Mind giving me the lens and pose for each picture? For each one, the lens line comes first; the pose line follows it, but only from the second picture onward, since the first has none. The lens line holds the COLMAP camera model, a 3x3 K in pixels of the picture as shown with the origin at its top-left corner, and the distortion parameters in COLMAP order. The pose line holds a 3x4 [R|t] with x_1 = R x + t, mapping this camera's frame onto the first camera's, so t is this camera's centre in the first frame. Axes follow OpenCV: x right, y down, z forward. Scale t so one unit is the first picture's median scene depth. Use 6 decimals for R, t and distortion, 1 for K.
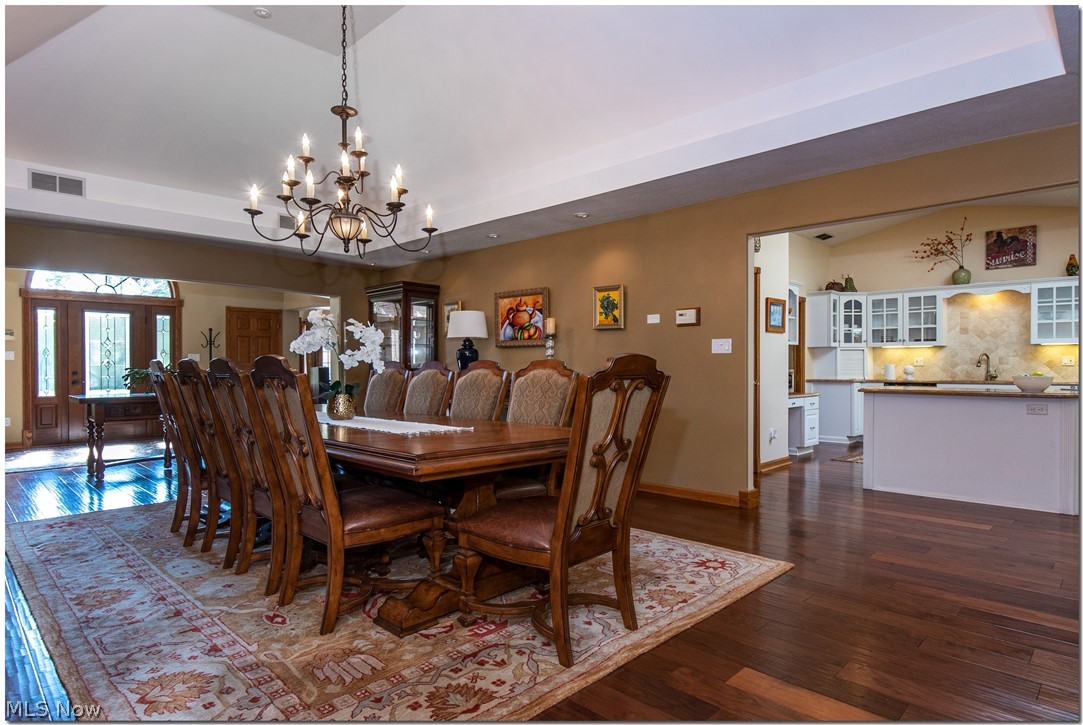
lens RADIAL K [[597.2, 0, 549.7], [0, 597.2, 376.6], [0, 0, 1]] dist [-0.014735, 0.000587]
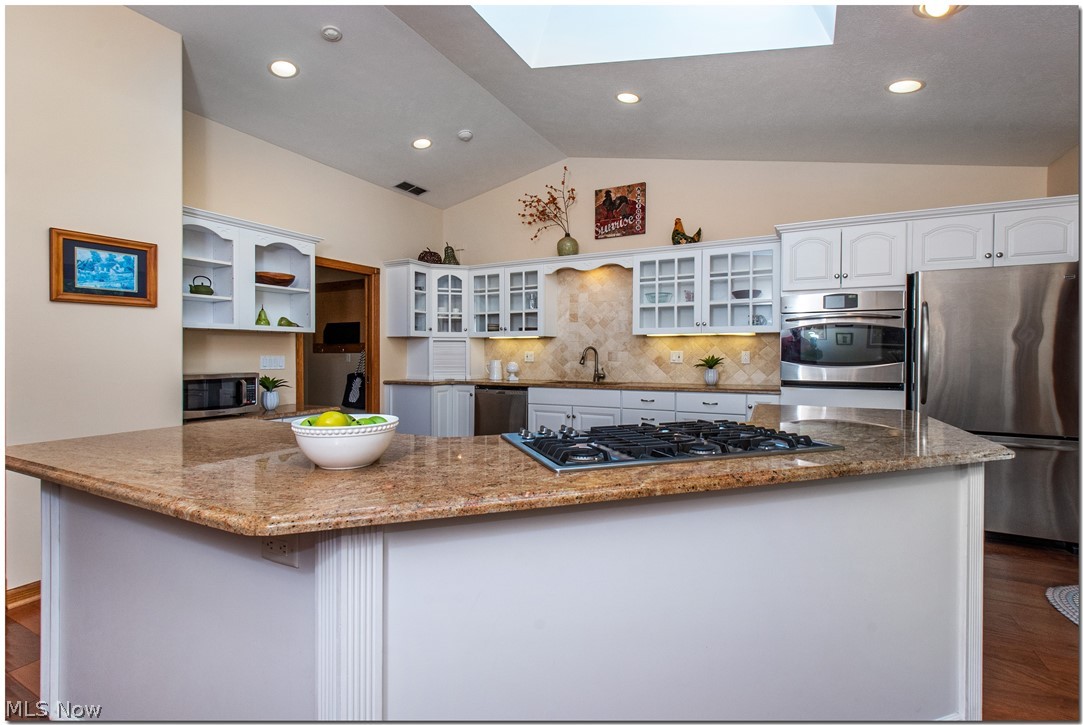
lens RADIAL K [[501.2, 0, 541.8], [0, 501.2, 364.4], [0, 0, 1]] dist [0.008536, -0.002449]
pose [[0.959720, -0.002096, 0.280949, 0.469658], [0.002003, 0.999998, 0.000618, -0.015903], [-0.280950, -0.000030, 0.959722, 0.374361]]
